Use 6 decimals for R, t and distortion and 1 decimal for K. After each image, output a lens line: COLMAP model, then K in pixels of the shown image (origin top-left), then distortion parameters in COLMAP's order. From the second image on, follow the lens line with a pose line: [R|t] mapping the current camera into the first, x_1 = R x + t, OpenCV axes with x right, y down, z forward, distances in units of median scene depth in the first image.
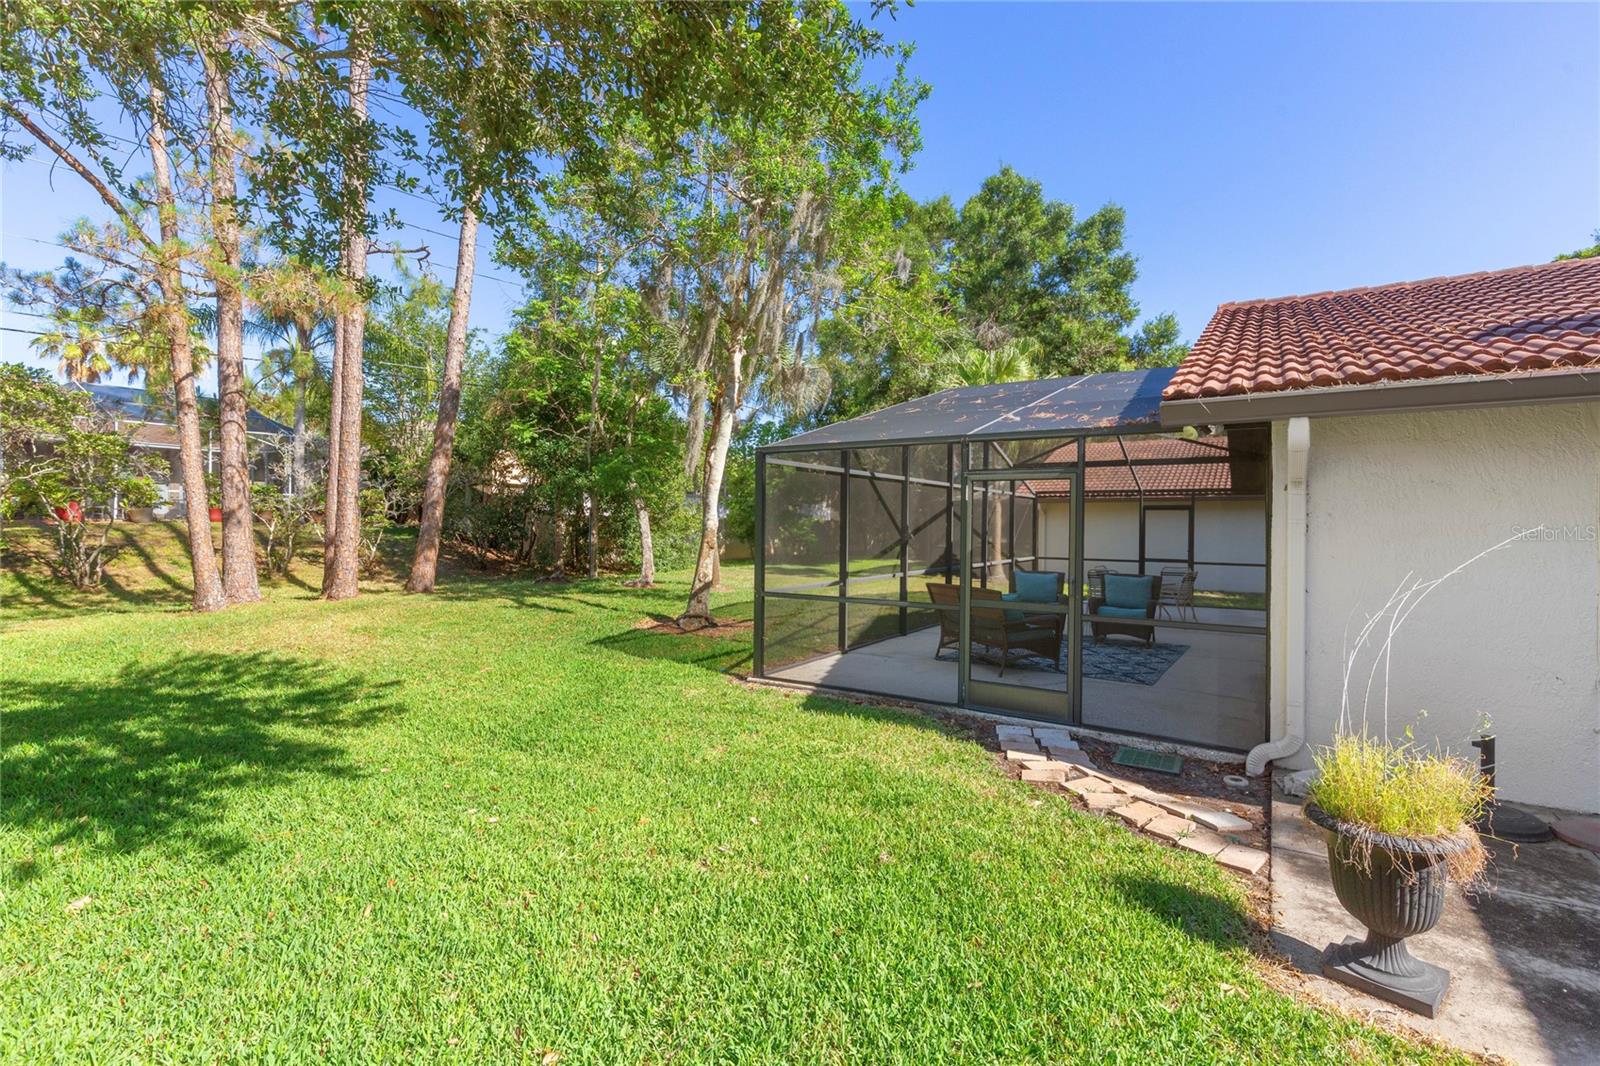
lens RADIAL K [[730.3, 0, 795.9], [0, 730.3, 524.8], [0, 0, 1]] dist [0.009480, 0.000890]
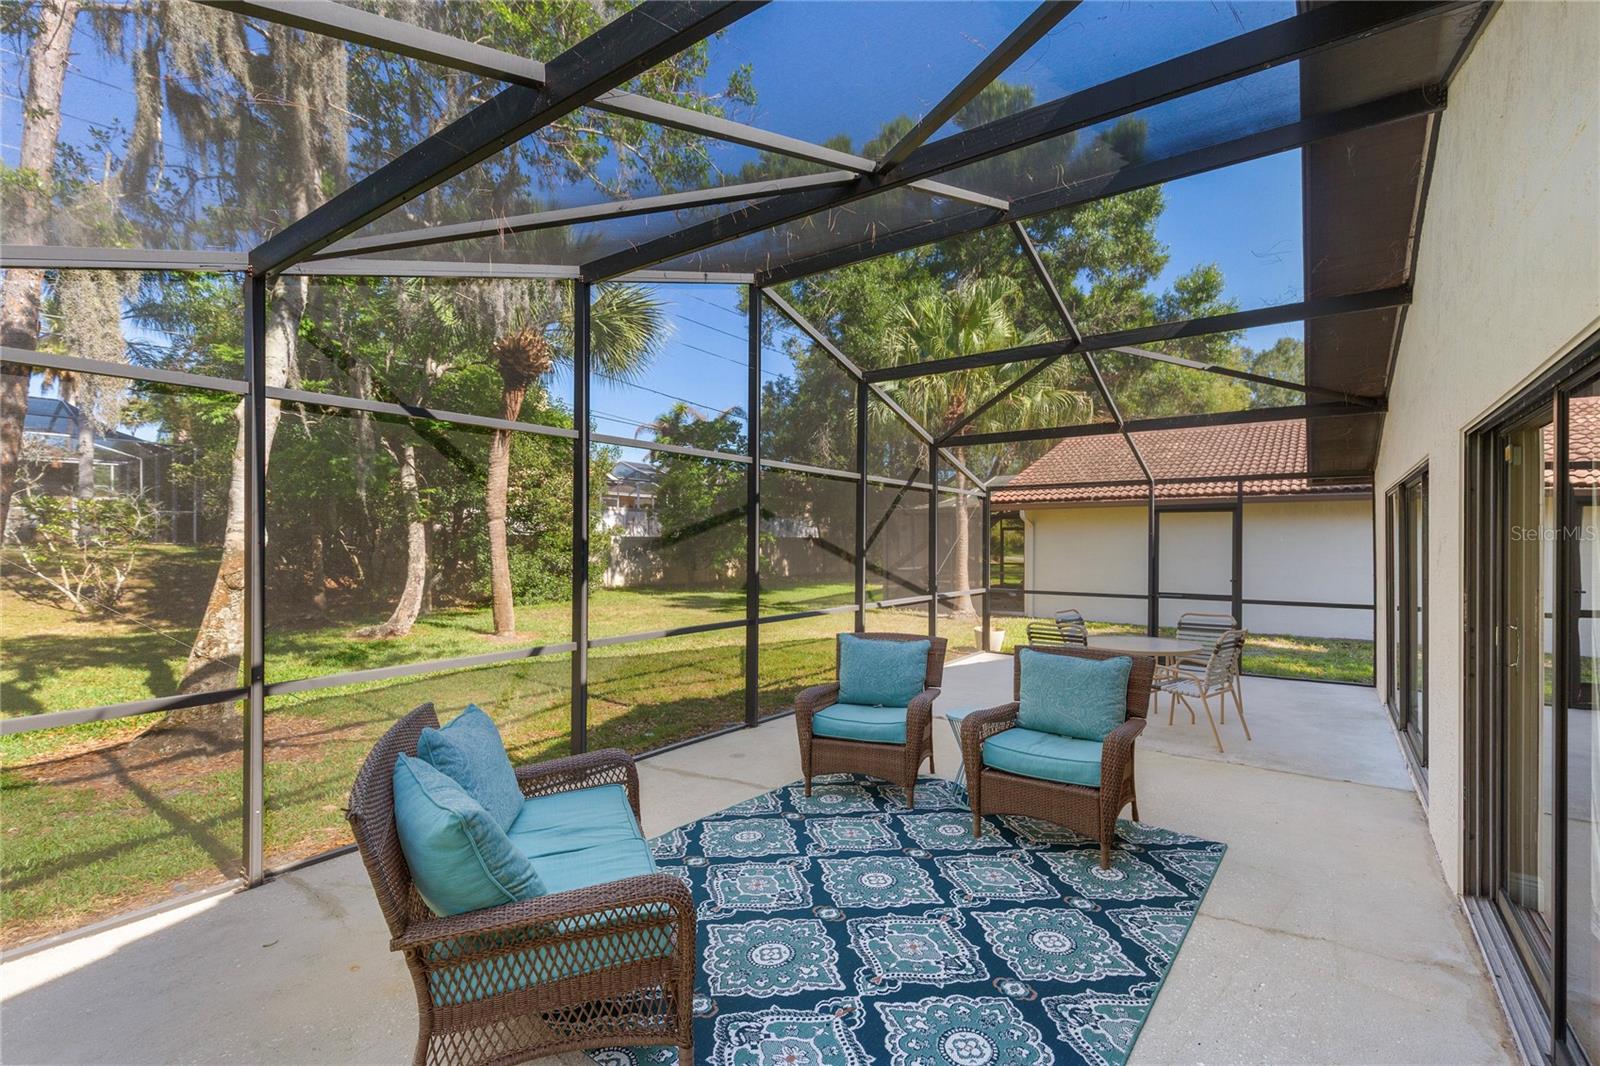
lens RADIAL K [[730.3, 0, 804.4], [0, 730.3, 542.4], [0, 0, 1]] dist [0.009480, 0.000890]
pose [[0.998745, -0.010619, -0.048940, 0.147261], [0.010619, 0.999944, -0.000249, -0.000173], [0.048940, -0.000271, 0.998802, 0.260772]]
